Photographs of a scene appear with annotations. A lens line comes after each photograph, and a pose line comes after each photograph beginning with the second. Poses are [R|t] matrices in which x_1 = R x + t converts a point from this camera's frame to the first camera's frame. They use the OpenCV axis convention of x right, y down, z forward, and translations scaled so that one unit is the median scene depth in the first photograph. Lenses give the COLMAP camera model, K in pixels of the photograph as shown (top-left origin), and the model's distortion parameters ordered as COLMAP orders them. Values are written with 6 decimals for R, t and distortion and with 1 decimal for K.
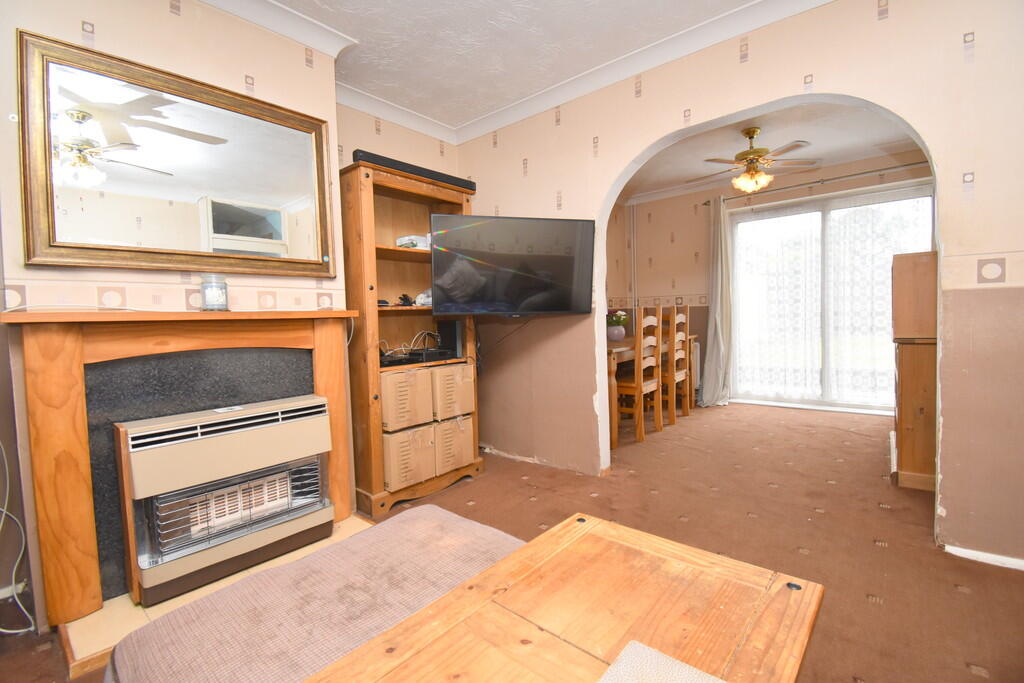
lens RADIAL K [[446.8, 0, 515.9], [0, 446.8, 337.4], [0, 0, 1]] dist [0.018245, -0.026382]
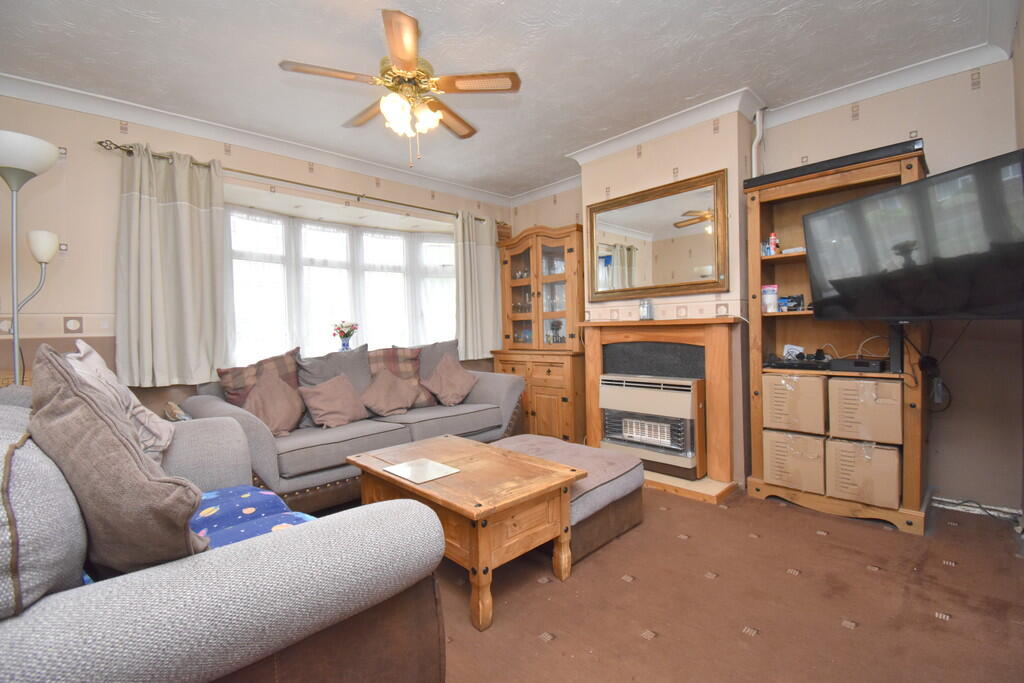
lens RADIAL K [[446.8, 0, 515.9], [0, 446.8, 337.4], [0, 0, 1]] dist [0.018245, -0.026382]
pose [[-0.090730, 0.049777, -0.994631, 0.926040], [-0.014736, 0.998574, 0.051319, -0.059945], [0.995767, 0.019313, -0.089867, 0.533219]]
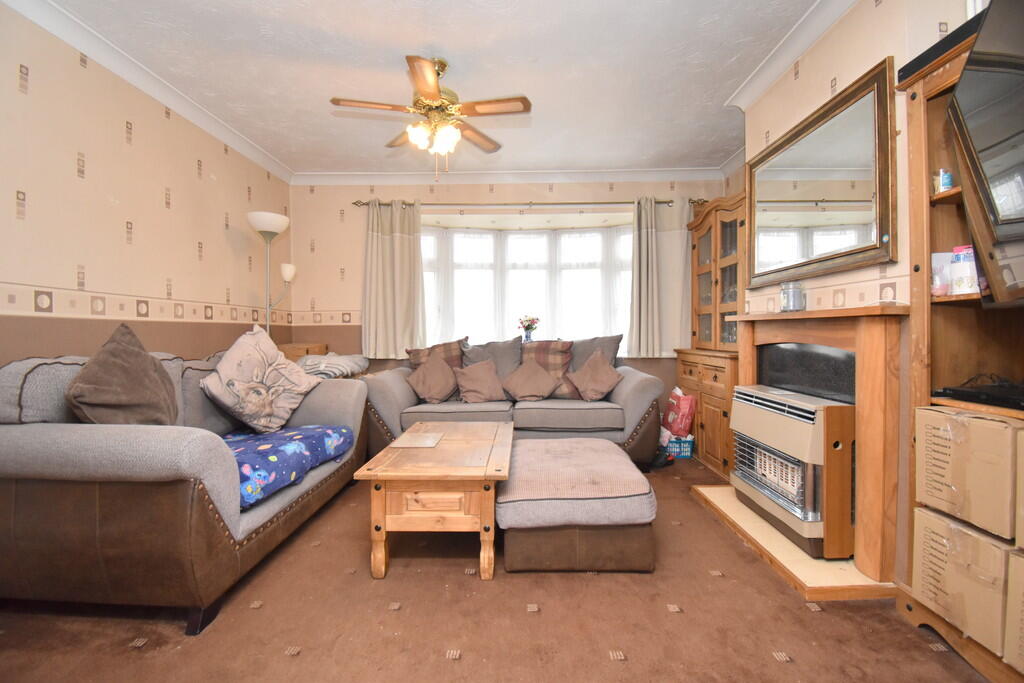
lens RADIAL K [[446.8, 0, 515.9], [0, 446.8, 337.4], [0, 0, 1]] dist [0.018245, -0.026382]
pose [[-0.766523, 0.041553, -0.640871, 0.564911], [0.000344, 0.997931, 0.064293, -0.055965], [0.642217, 0.049061, -0.764951, 1.195363]]
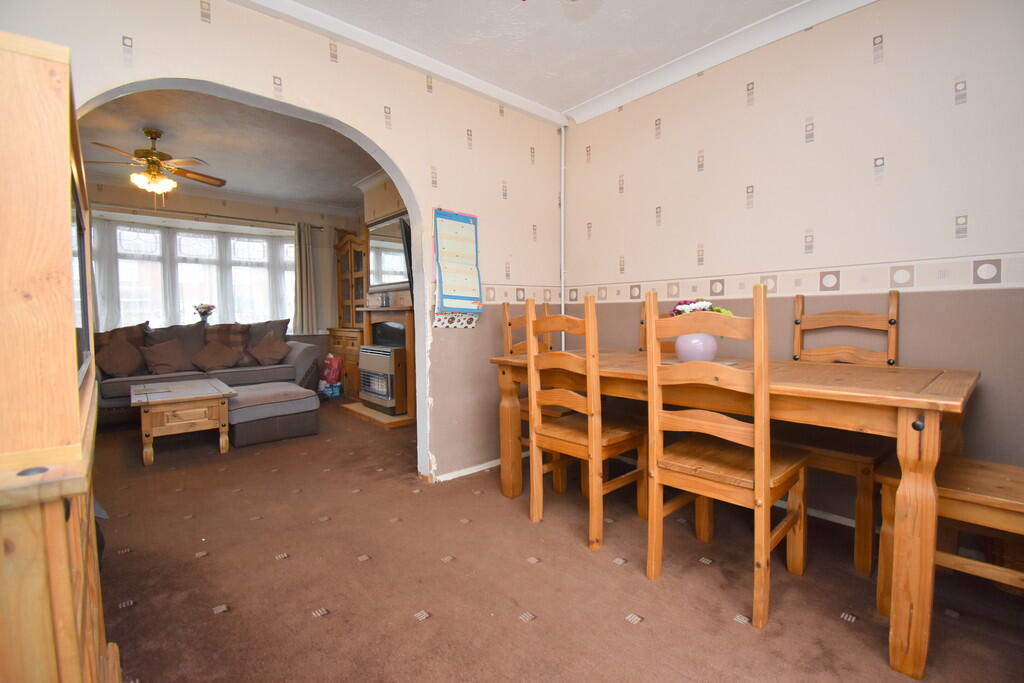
lens RADIAL K [[446.8, 0, 515.9], [0, 446.8, 337.4], [0, 0, 1]] dist [0.018245, -0.026382]
pose [[-0.137609, 0.080962, -0.987172, 1.405980], [-0.032870, 0.995732, 0.086246, -0.106946], [0.989941, 0.044317, -0.134360, 1.700989]]
